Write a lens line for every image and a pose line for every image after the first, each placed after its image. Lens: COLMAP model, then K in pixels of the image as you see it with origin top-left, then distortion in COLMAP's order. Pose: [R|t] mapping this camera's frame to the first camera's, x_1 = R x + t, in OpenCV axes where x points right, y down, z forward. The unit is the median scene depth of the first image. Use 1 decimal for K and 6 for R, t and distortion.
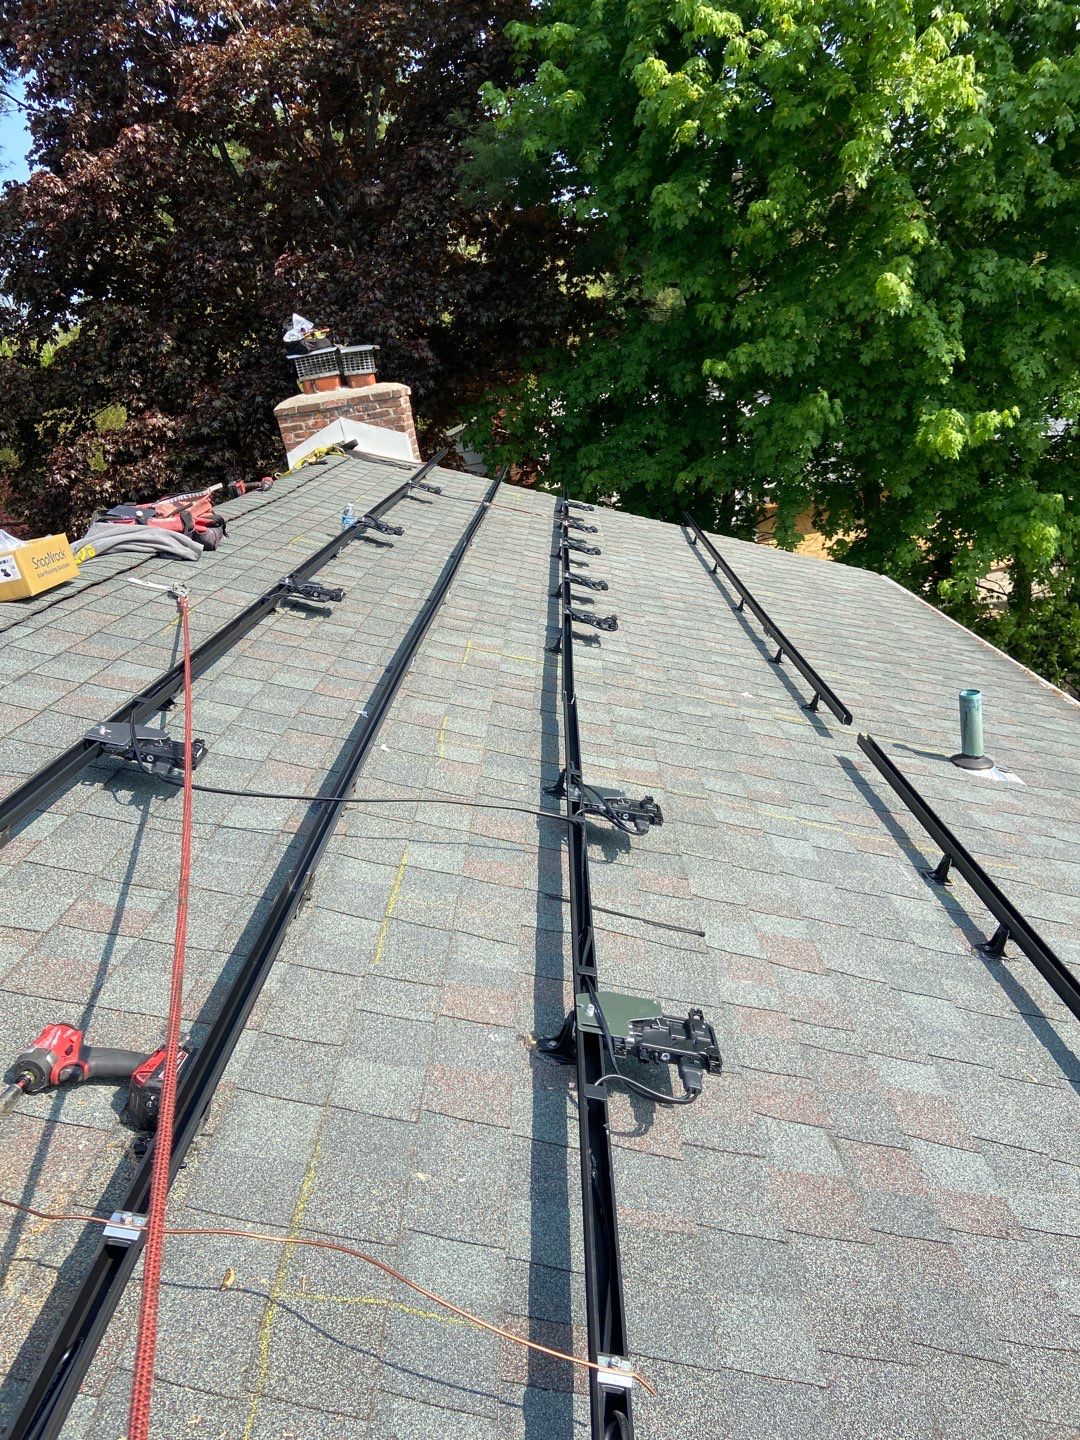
lens RADIAL K [[1085.5, 0, 562.8], [0, 1085.5, 719.6], [0, 0, 1]] dist [0.150452, -0.182561]
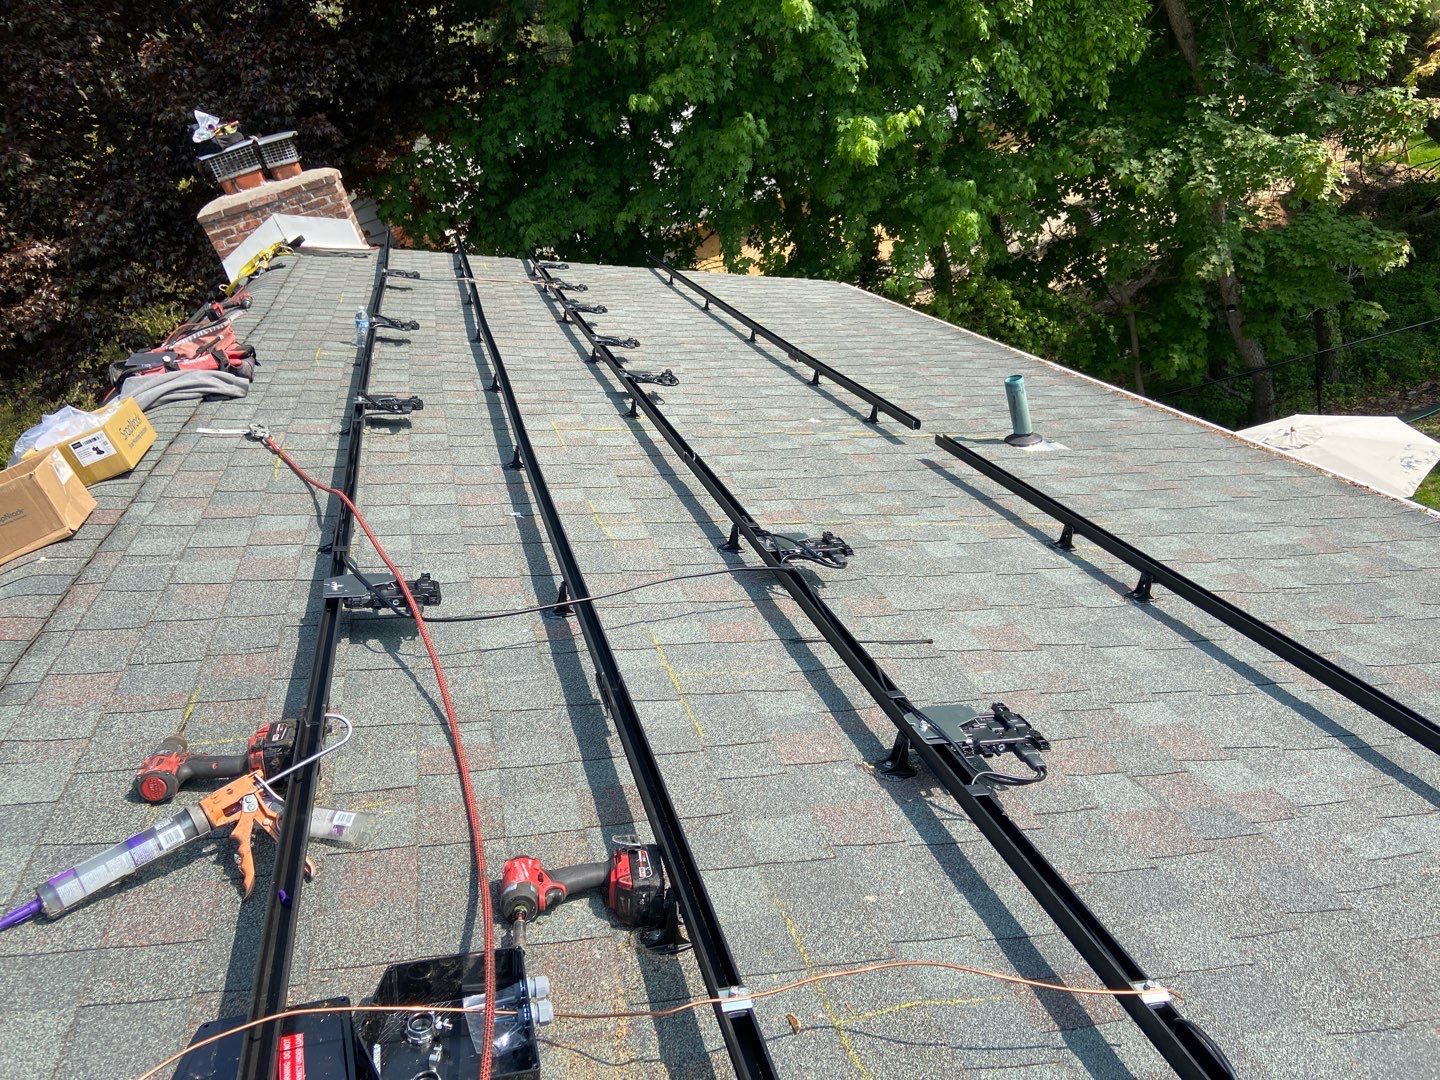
lens RADIAL K [[1086.1, 0, 737.0], [0, 1086.1, 507.8], [0, 0, 1]] dist [0.153667, -0.185443]
pose [[0.956301, -0.215586, 0.197512, -0.131394], [0.206205, 0.976203, 0.067143, -0.026691], [-0.207286, -0.023481, 0.977998, -0.020953]]
